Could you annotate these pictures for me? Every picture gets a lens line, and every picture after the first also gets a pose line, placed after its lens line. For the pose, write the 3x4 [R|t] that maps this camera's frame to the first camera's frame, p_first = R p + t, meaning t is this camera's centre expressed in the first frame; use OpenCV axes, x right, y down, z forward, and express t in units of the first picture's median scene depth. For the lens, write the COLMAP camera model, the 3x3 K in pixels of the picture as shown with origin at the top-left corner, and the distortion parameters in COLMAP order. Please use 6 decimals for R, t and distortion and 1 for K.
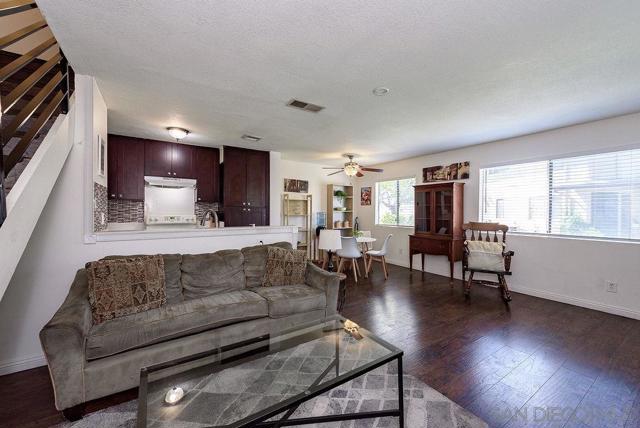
lens RADIAL K [[250.9, 0, 317.6], [0, 250.9, 210.6], [0, 0, 1]] dist [0.006772, -0.002414]
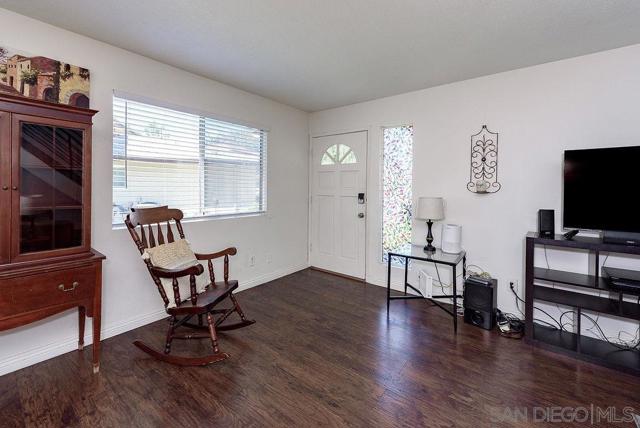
lens RADIAL K [[276.4, 0, 288.3], [0, 276.4, 191.4], [0, 0, 1]] dist [0.004681, 0.000624]
pose [[-0.273184, -0.021290, 0.961726, 0.033725], [-0.014033, 0.999737, 0.018145, 0.001519], [-0.961859, -0.008538, -0.273411, 0.742954]]
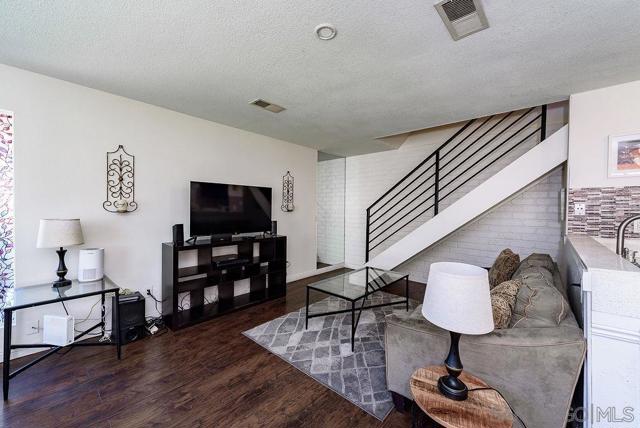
lens RADIAL K [[250.9, 0, 324.2], [0, 250.9, 210.7], [0, 0, 1]] dist [0.006772, -0.002414]
pose [[-0.963254, -0.015447, -0.268146, 0.212782], [-0.017298, 0.999840, 0.004543, -0.003486], [0.268033, 0.009014, -0.963367, 0.823488]]
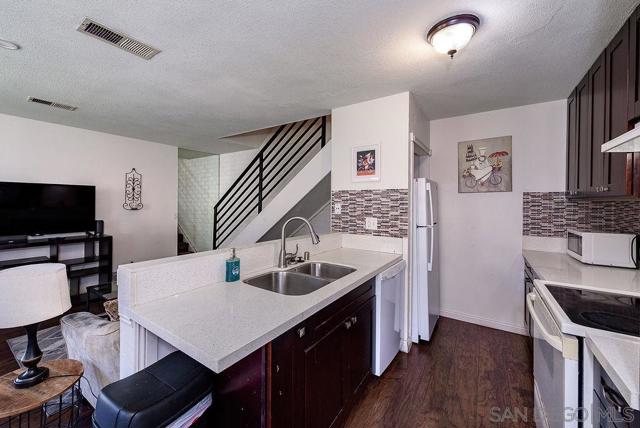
lens RADIAL K [[250.9, 0, 313.2], [0, 250.9, 203.0], [0, 0, 1]] dist [0.006772, -0.002414]
pose [[-0.917002, -0.013321, -0.398661, -0.132068], [-0.013786, 0.999904, -0.001702, -0.024603], [0.398645, 0.003936, -0.917097, 0.985710]]
